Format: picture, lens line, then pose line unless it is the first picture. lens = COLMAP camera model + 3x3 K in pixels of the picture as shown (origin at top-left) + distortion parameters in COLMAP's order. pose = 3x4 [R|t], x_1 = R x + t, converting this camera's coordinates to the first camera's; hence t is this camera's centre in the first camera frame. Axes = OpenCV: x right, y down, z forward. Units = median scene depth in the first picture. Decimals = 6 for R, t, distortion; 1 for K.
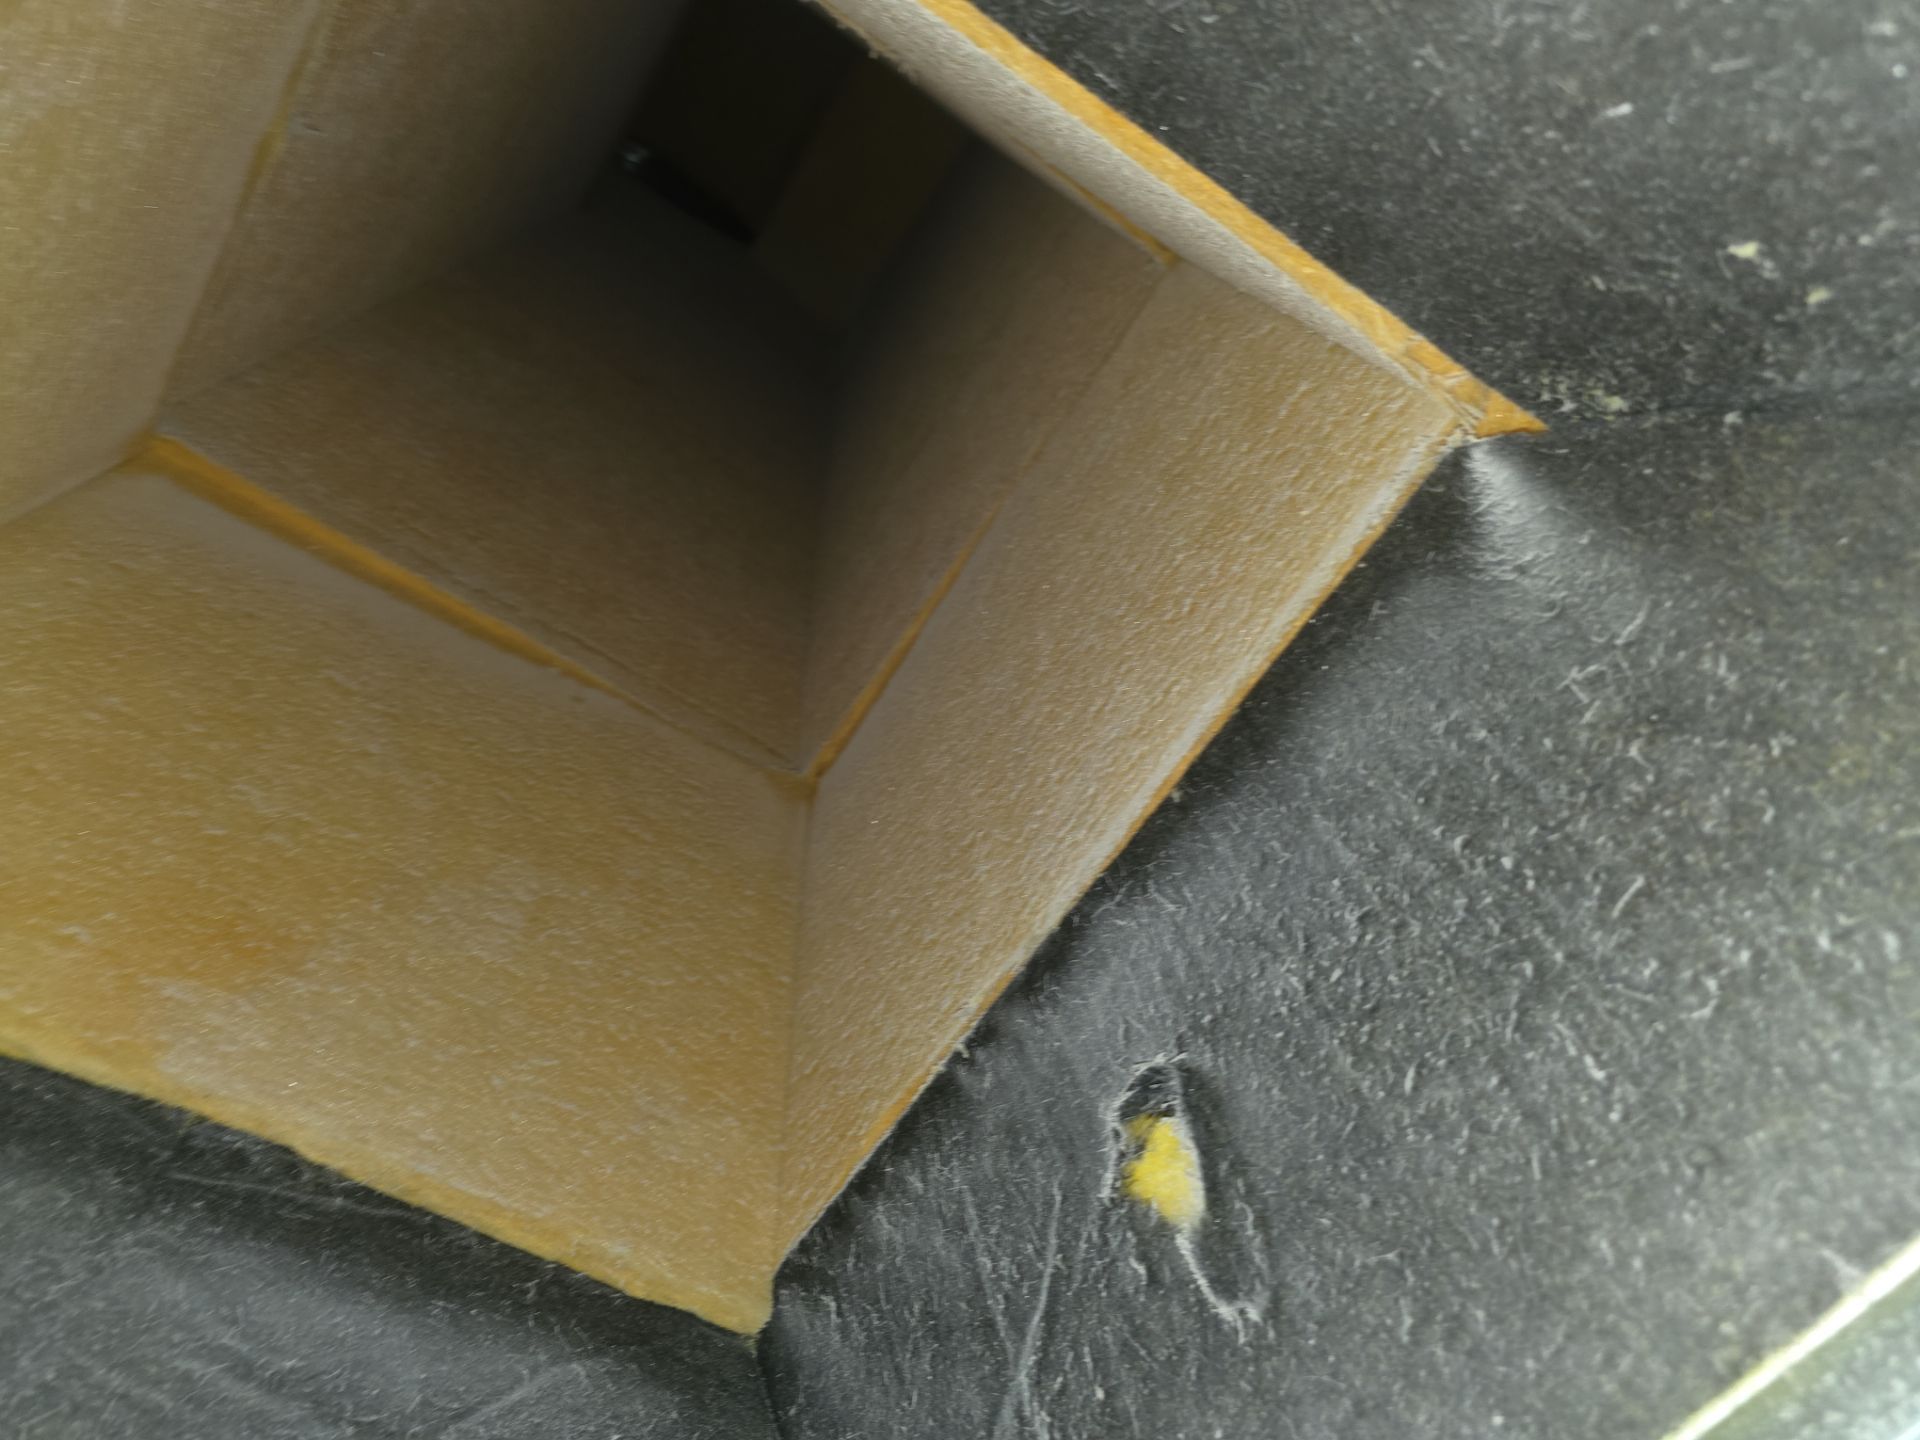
lens RADIAL K [[1290.0, 0, 967.2], [0, 1290.0, 731.1], [0, 0, 1]] dist [0.065010, -0.060525]
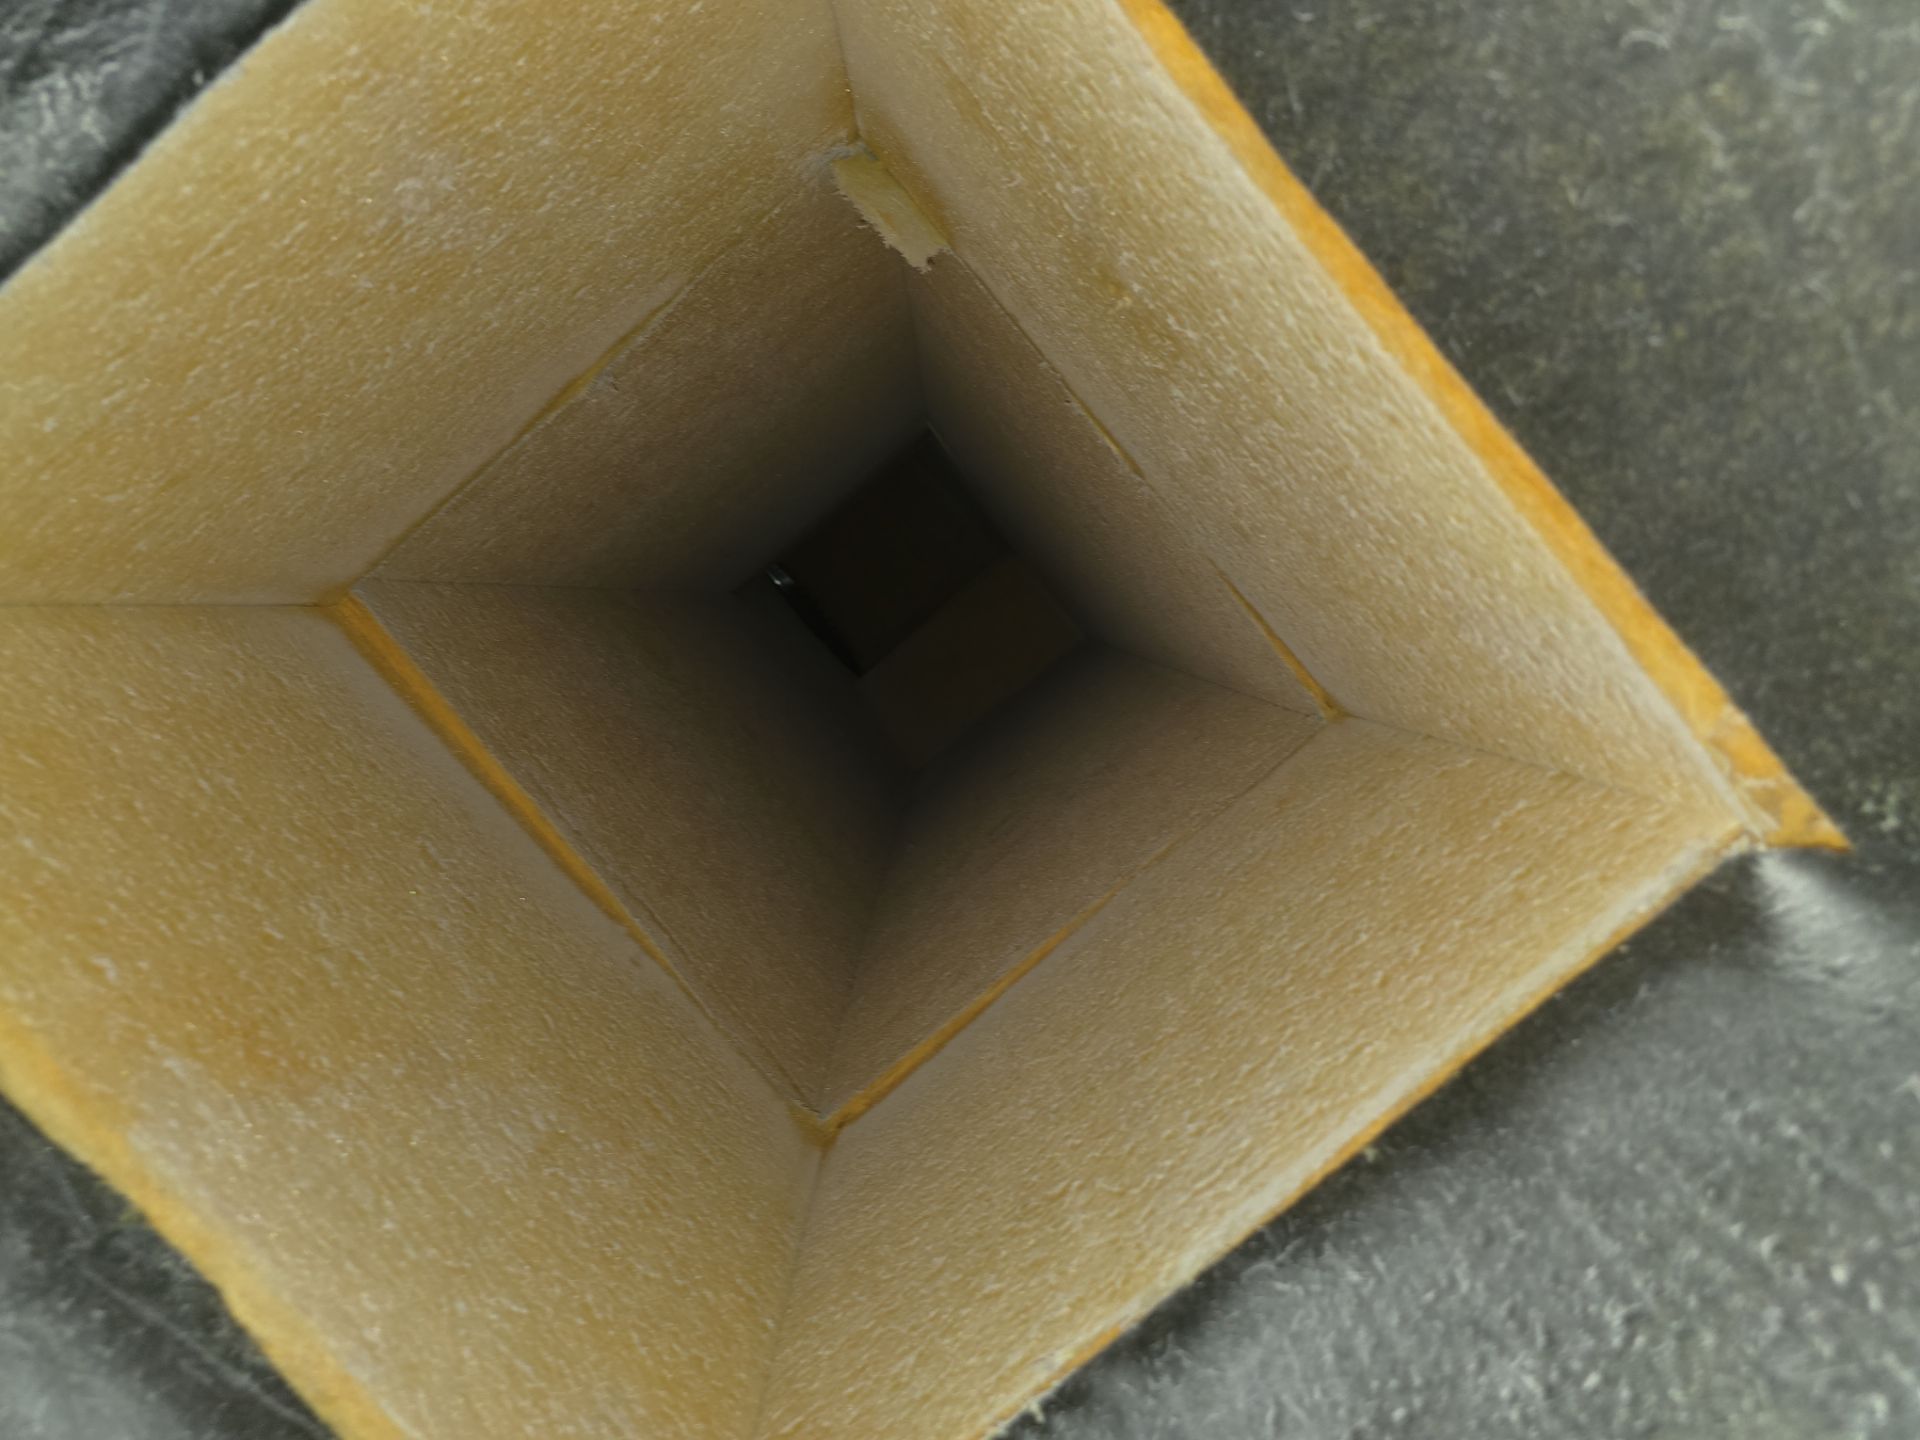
lens RADIAL K [[1273.1, 0, 961.2], [0, 1273.1, 778.1], [0, 0, 1]] dist [0.018102, -0.004377]
pose [[0.959688, 0.280186, -0.022250, -0.164030], [-0.270246, 0.898086, -0.346998, 0.204900], [-0.077241, 0.339023, 0.937602, 0.123174]]
